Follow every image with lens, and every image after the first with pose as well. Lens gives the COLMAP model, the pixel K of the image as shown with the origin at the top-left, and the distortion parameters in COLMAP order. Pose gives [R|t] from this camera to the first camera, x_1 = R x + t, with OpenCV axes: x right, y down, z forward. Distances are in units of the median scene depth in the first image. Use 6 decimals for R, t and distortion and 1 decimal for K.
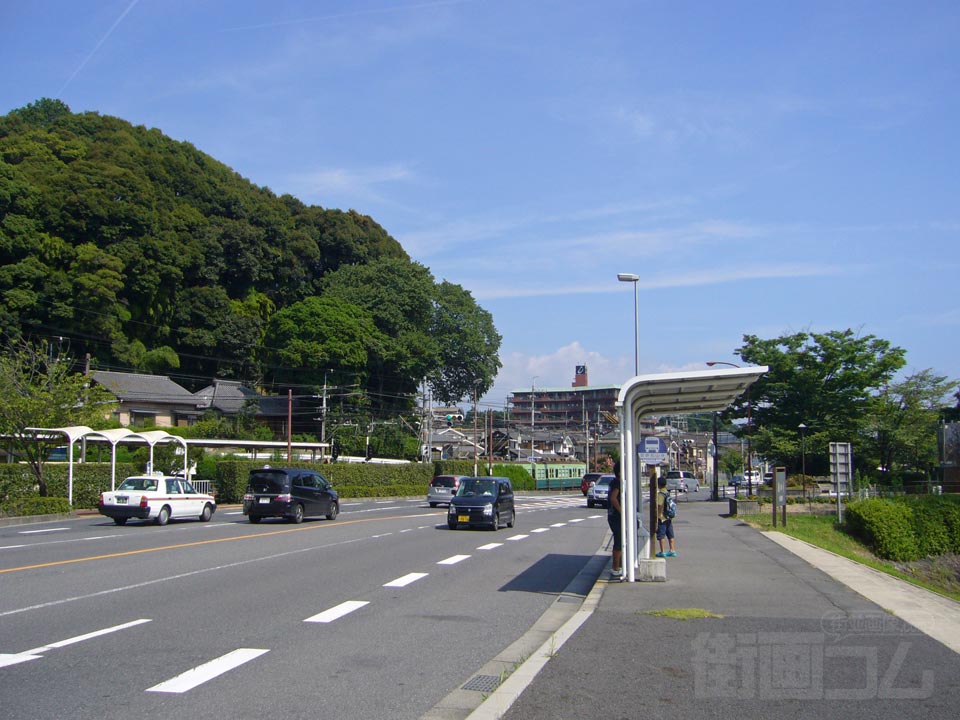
lens RADIAL K [[1098.9, 0, 480.0], [0, 1098.9, 360.0], [0, 0, 1]] dist [-0.022865, -0.001672]
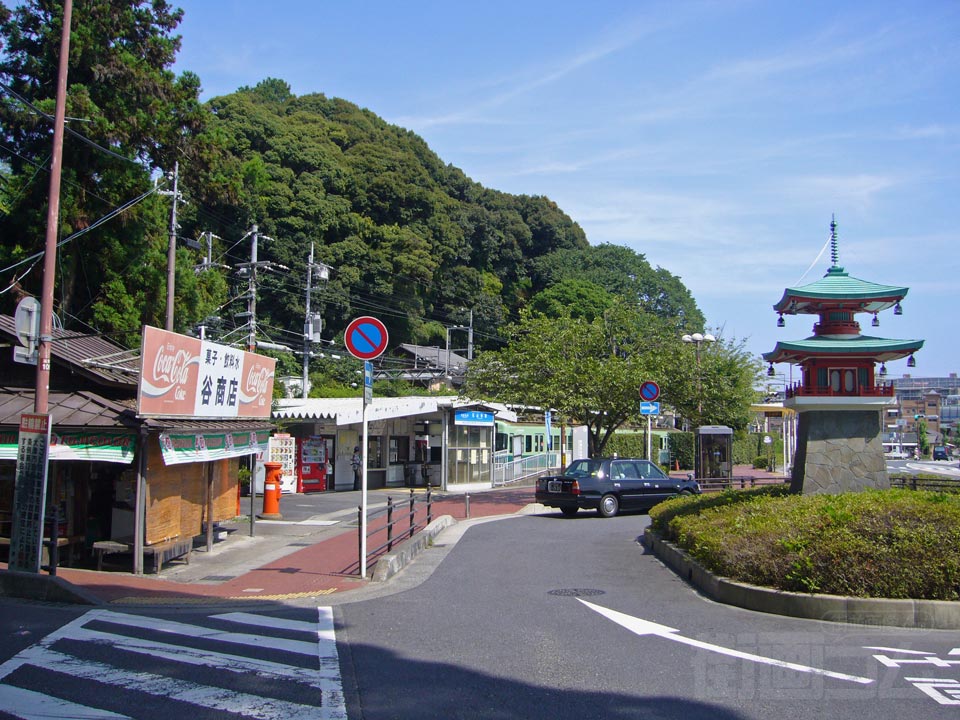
lens RADIAL K [[1078.5, 0, 480.0], [0, 1078.5, 360.0], [0, 0, 1]] dist [-0.025364, -0.012264]
pose [[0.993246, 0.019629, 0.114355, -0.389025], [-0.022586, 0.999442, 0.024617, -0.002407], [-0.113808, -0.027034, 0.993135, -0.050186]]
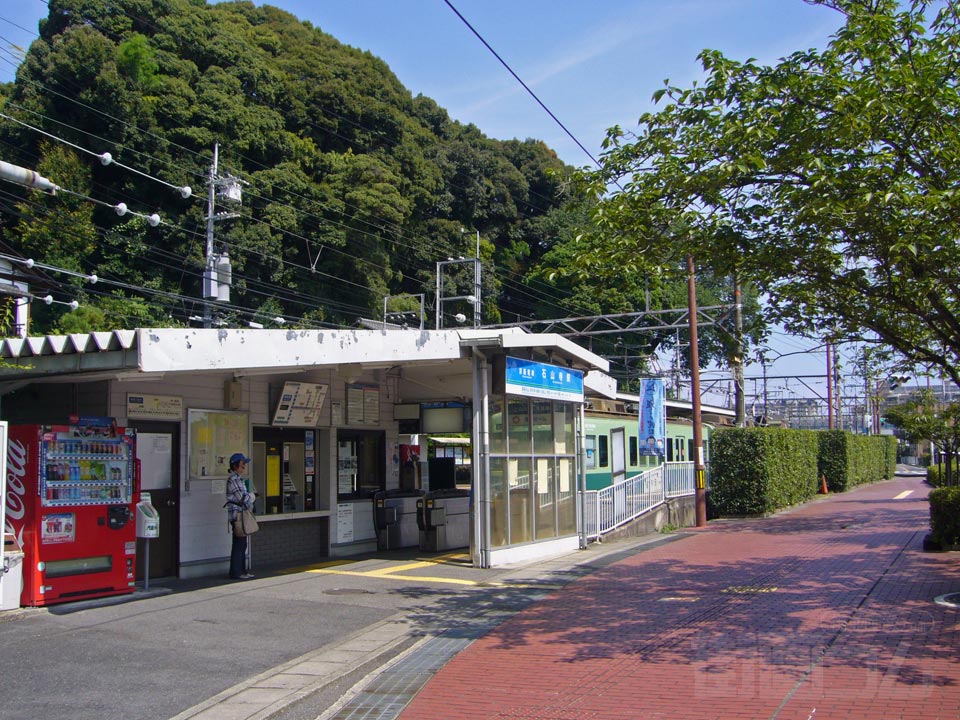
lens RADIAL K [[1098.9, 0, 480.0], [0, 1098.9, 360.0], [0, 0, 1]] dist [-0.022865, -0.001672]
pose [[0.988446, 0.004986, 0.151493, -0.377376], [-0.005775, 0.999972, 0.004771, 0.032319], [-0.151465, -0.005591, 0.988447, 0.246271]]
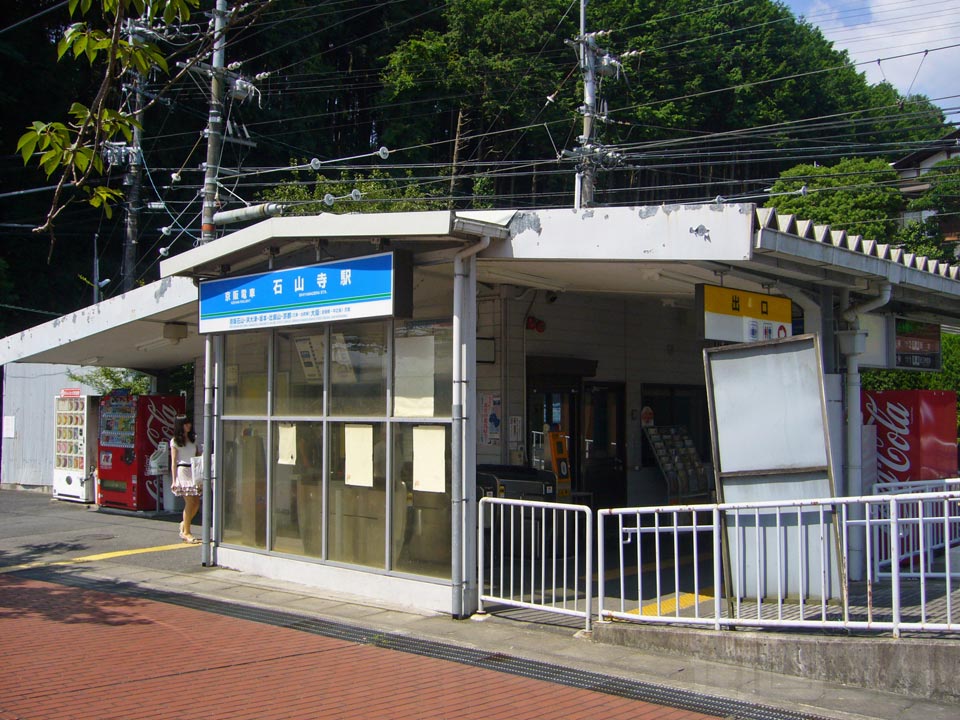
lens RADIAL K [[1098.9, 0, 480.0], [0, 1098.9, 360.0], [0, 0, 1]] dist [-0.022865, -0.001672]
pose [[-0.199591, -0.055382, -0.978313, -0.215465], [0.081848, 0.993970, -0.072967, 0.055339], [0.976455, -0.094637, -0.193855, 0.494056]]
